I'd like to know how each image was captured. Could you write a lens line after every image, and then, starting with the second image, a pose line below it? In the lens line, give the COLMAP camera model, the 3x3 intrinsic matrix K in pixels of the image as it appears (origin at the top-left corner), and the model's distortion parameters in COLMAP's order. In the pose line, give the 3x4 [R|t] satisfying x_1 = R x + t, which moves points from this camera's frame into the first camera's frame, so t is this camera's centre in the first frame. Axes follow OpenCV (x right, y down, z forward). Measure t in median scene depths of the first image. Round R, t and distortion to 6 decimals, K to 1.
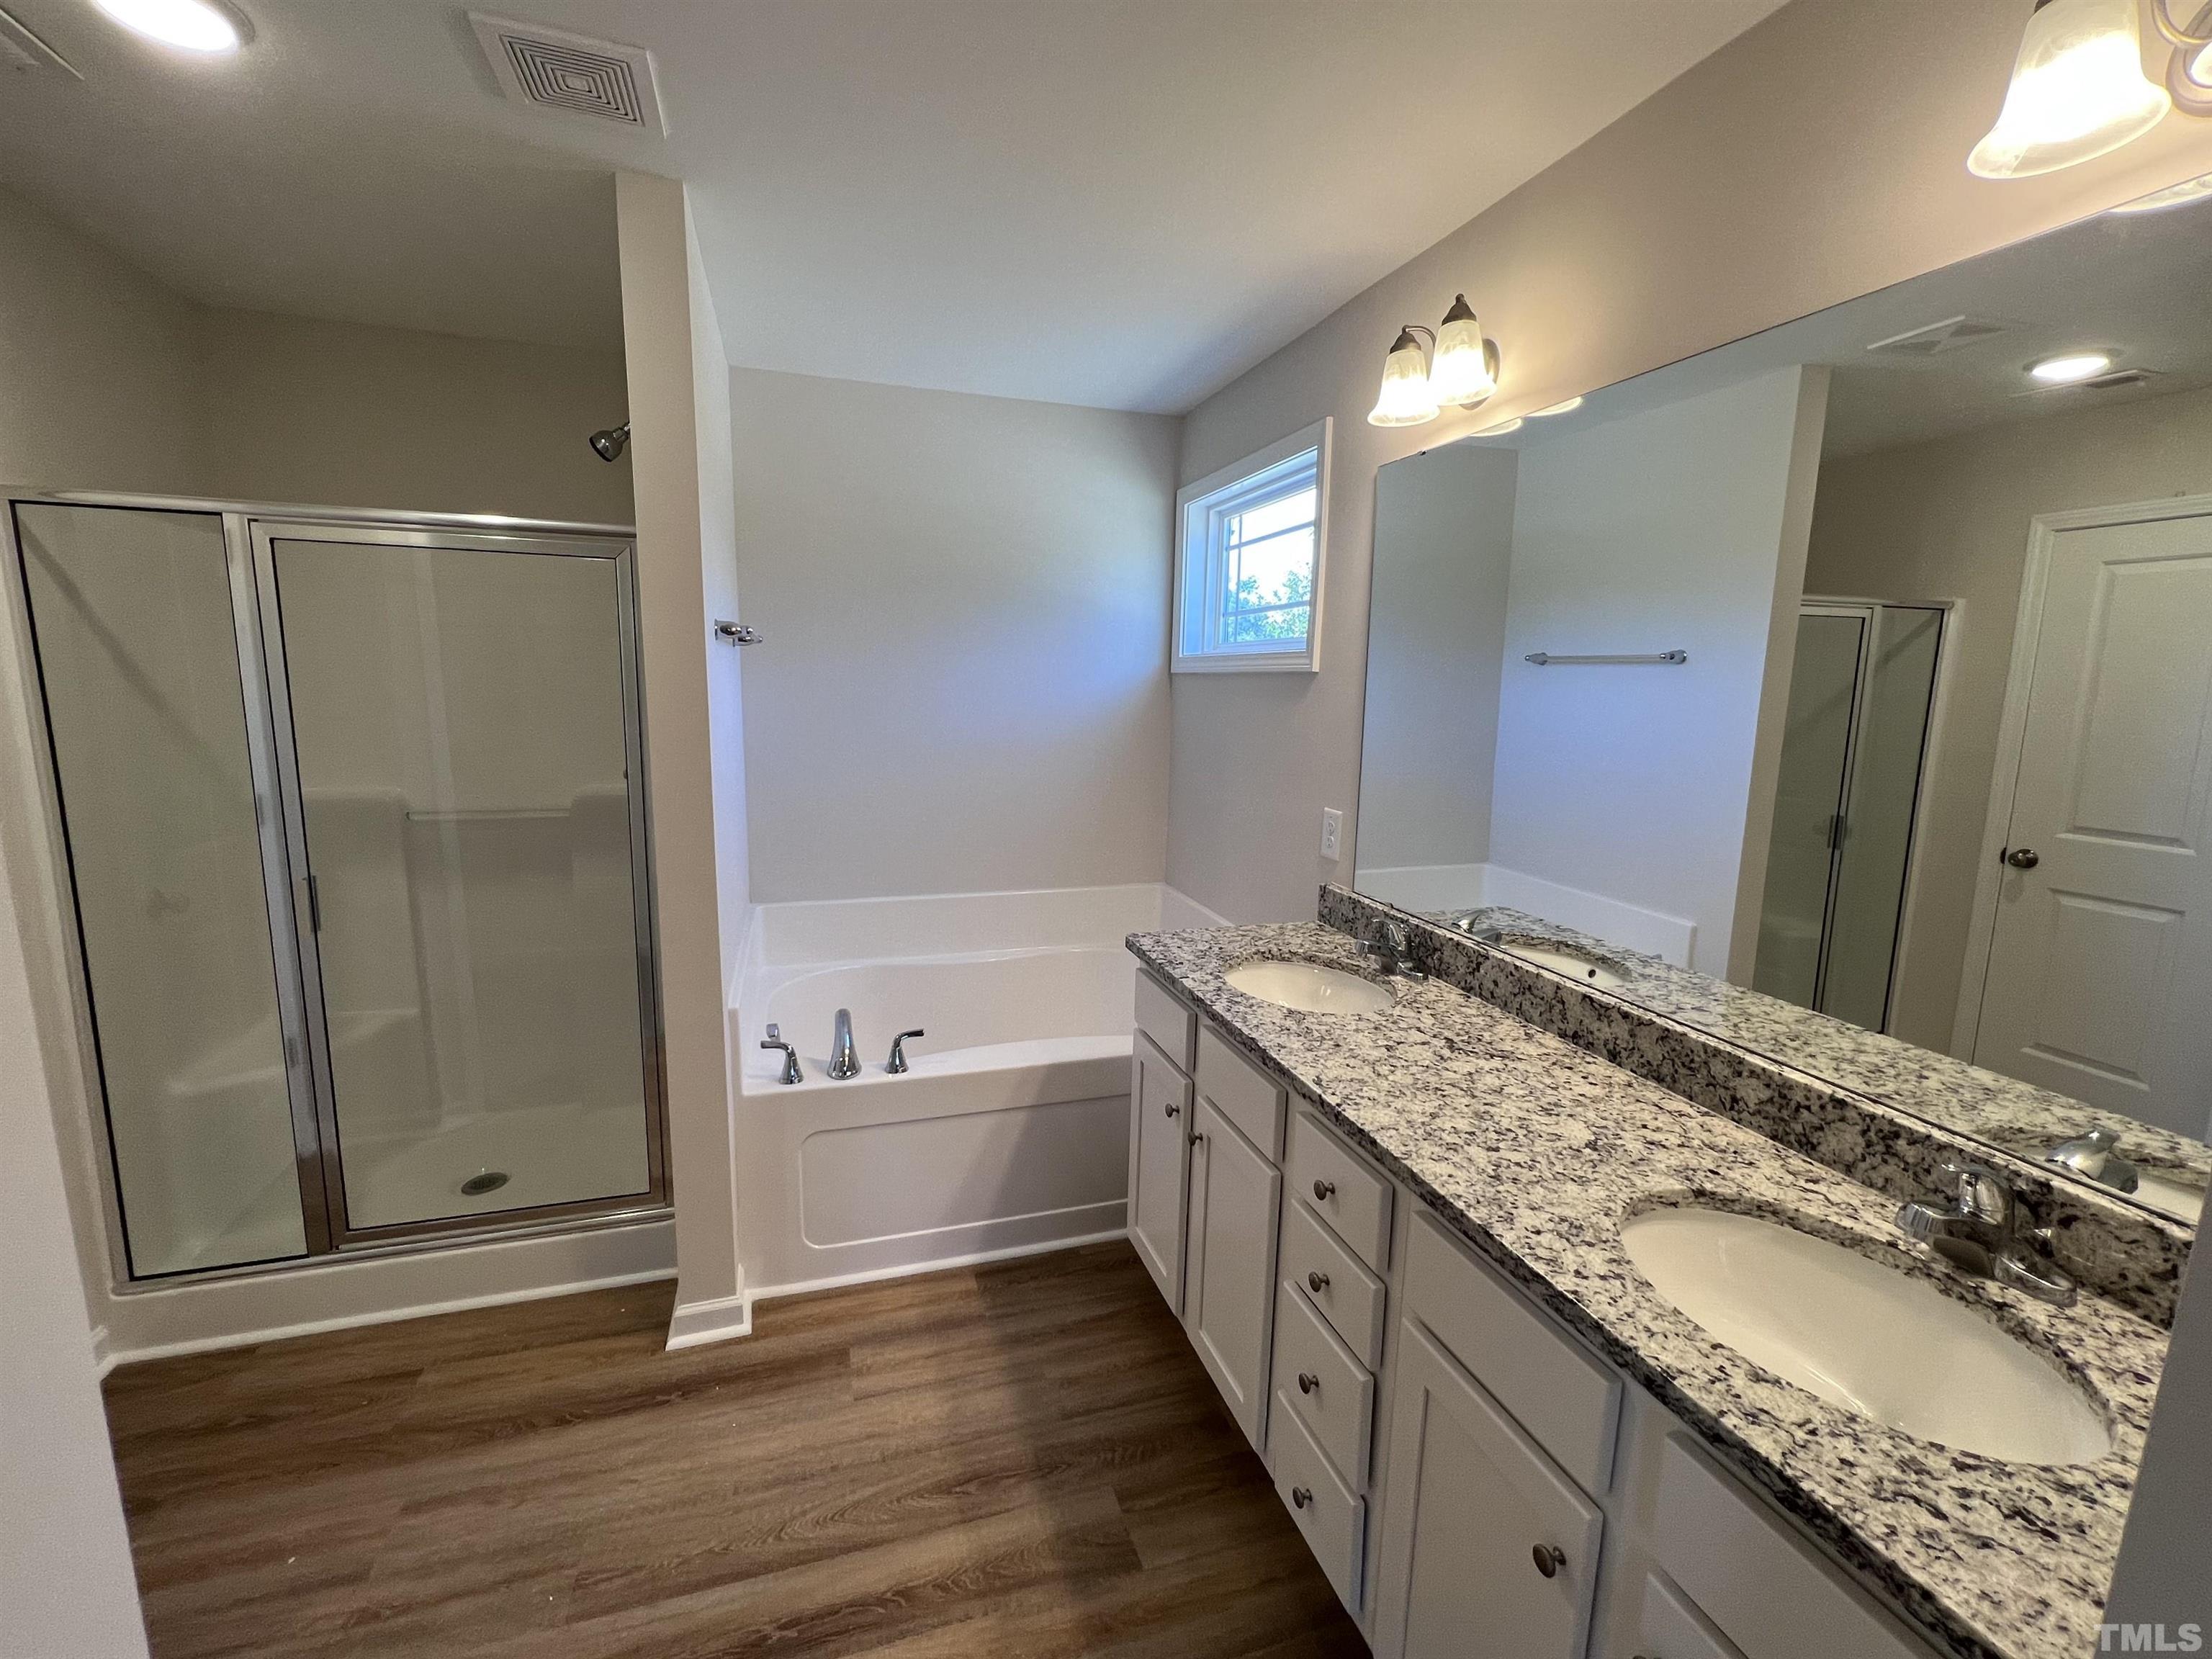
lens RADIAL K [[936.7, 0, 1106.0], [0, 936.7, 829.5], [0, 0, 1]] dist [-0.002068, -0.000126]
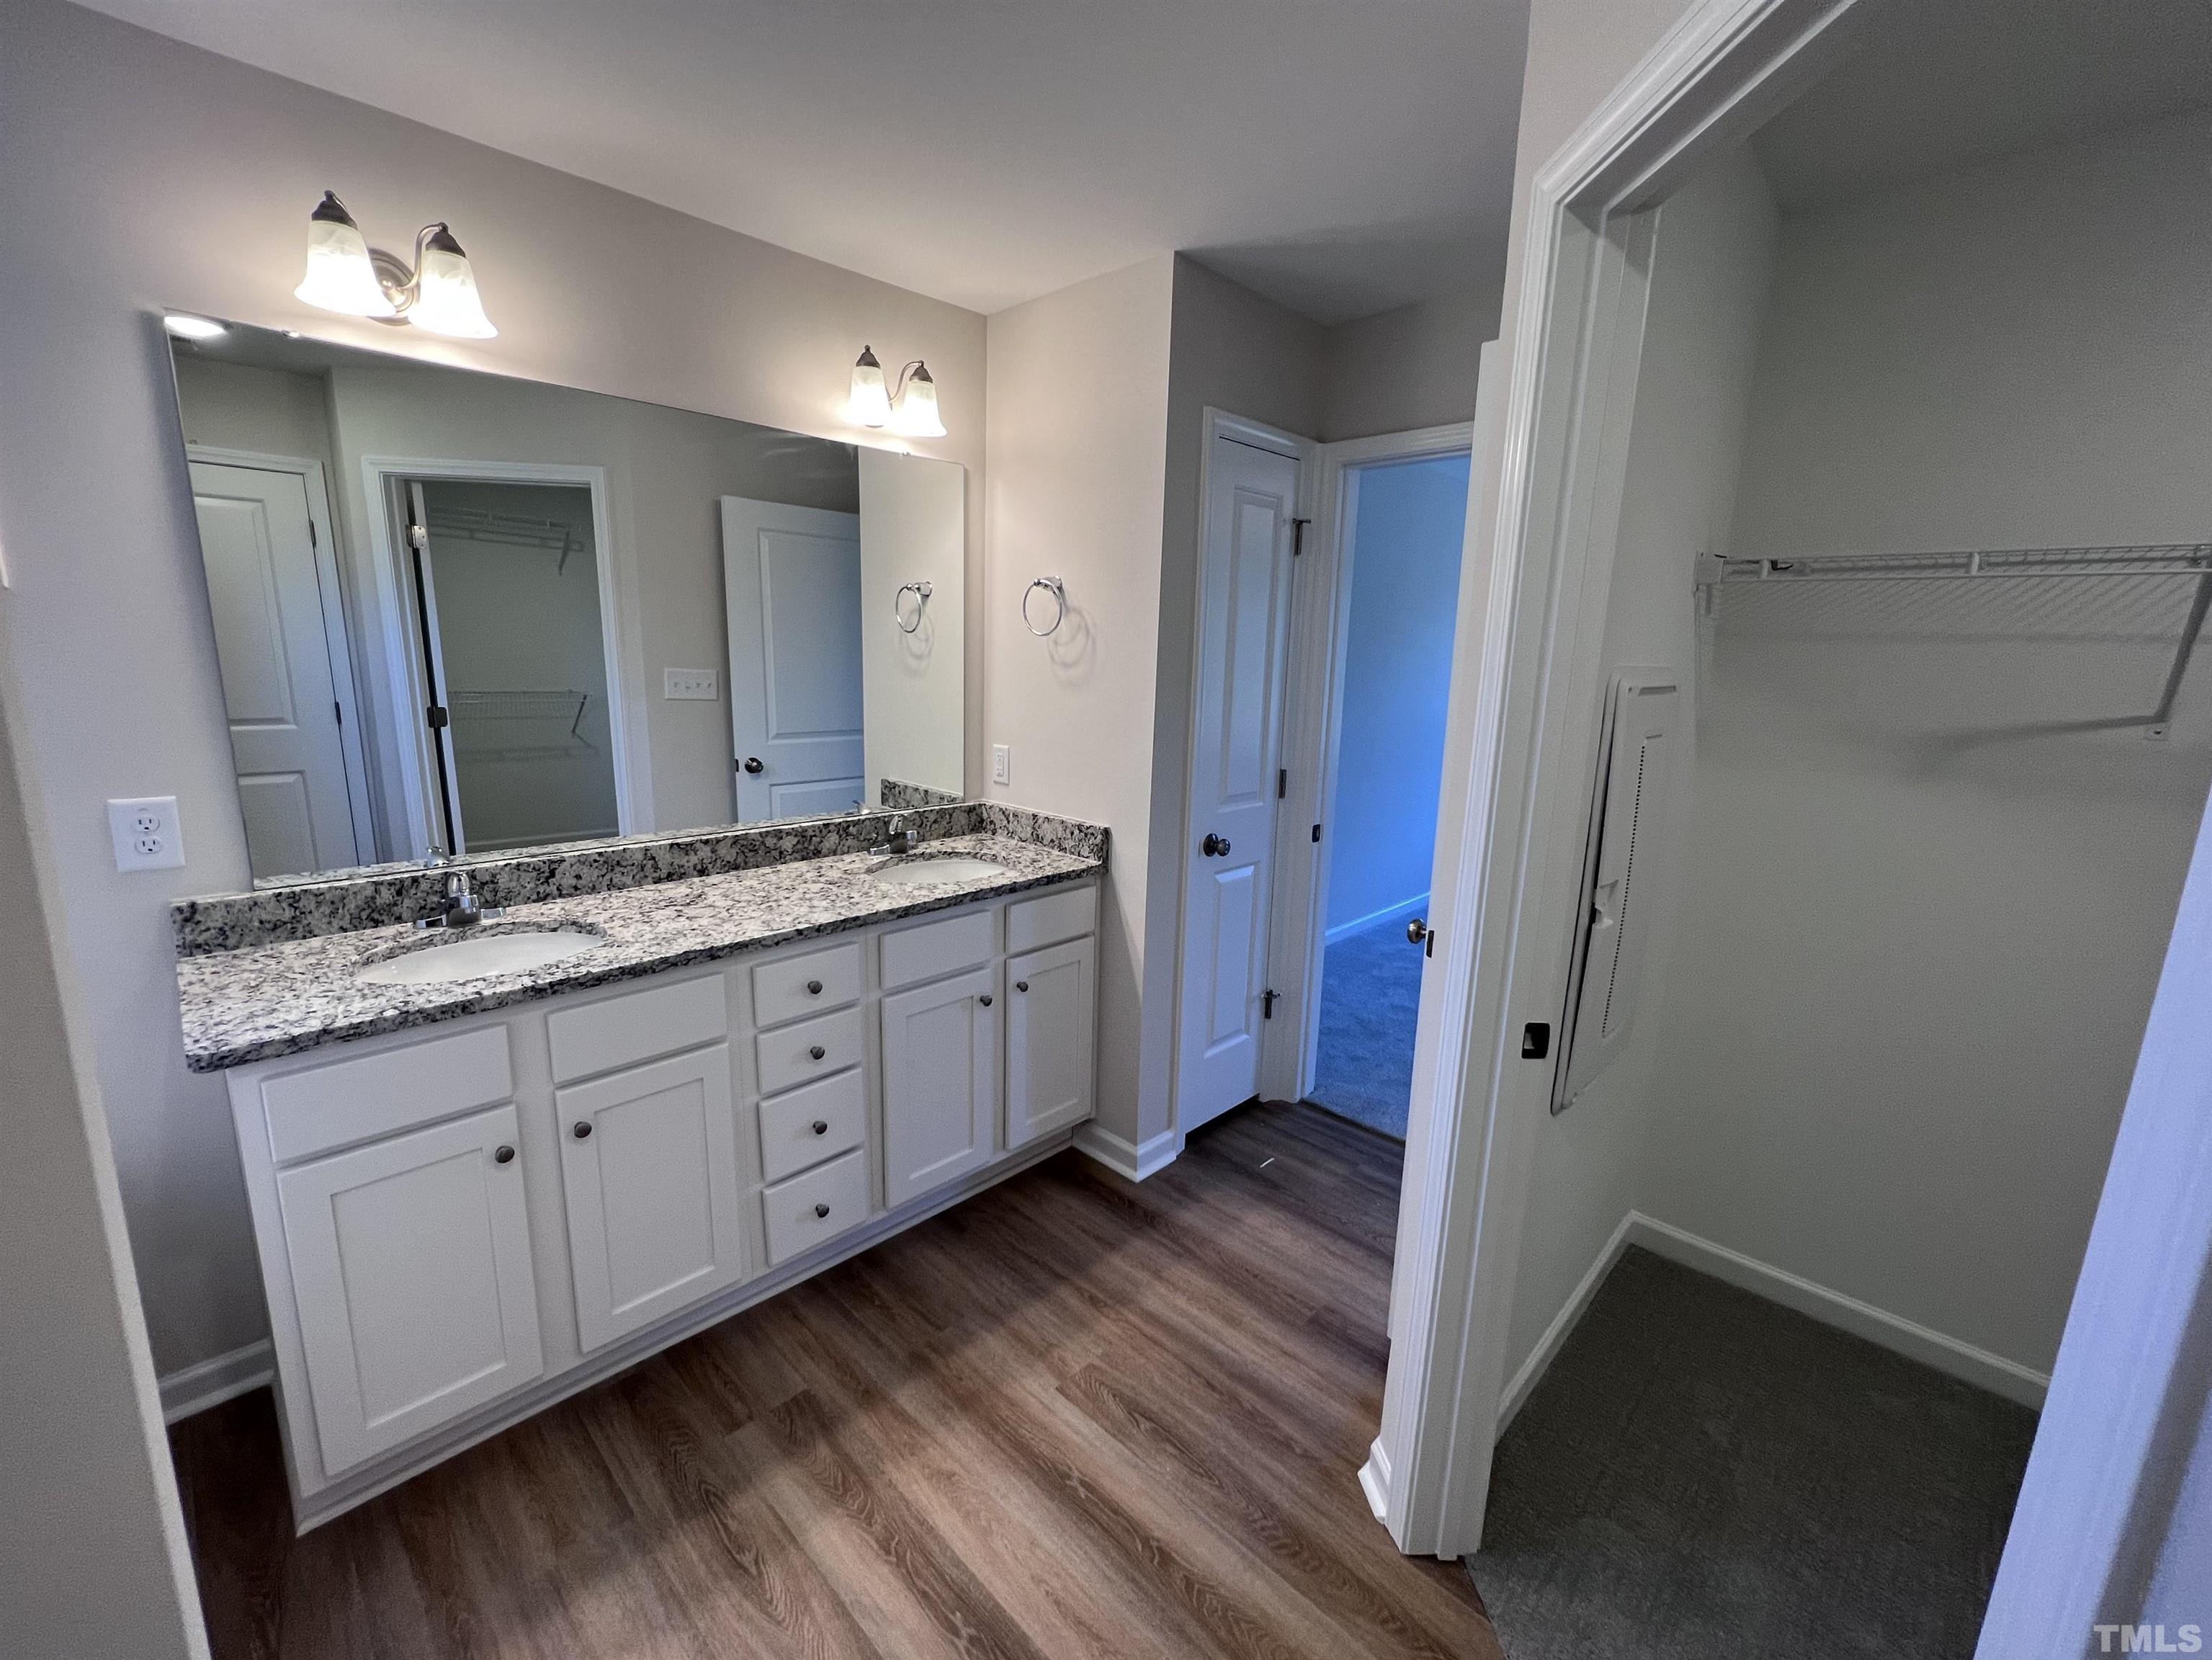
lens RADIAL K [[887.2, 0, 1106.0], [0, 887.2, 830.0], [0, 0, 1]] dist [0.000223, 0.000061]
pose [[-0.469629, -0.212071, 0.857015, -0.953434], [0.104288, 0.950600, 0.292377, -0.169664], [-0.876683, 0.226685, -0.424312, 0.989386]]
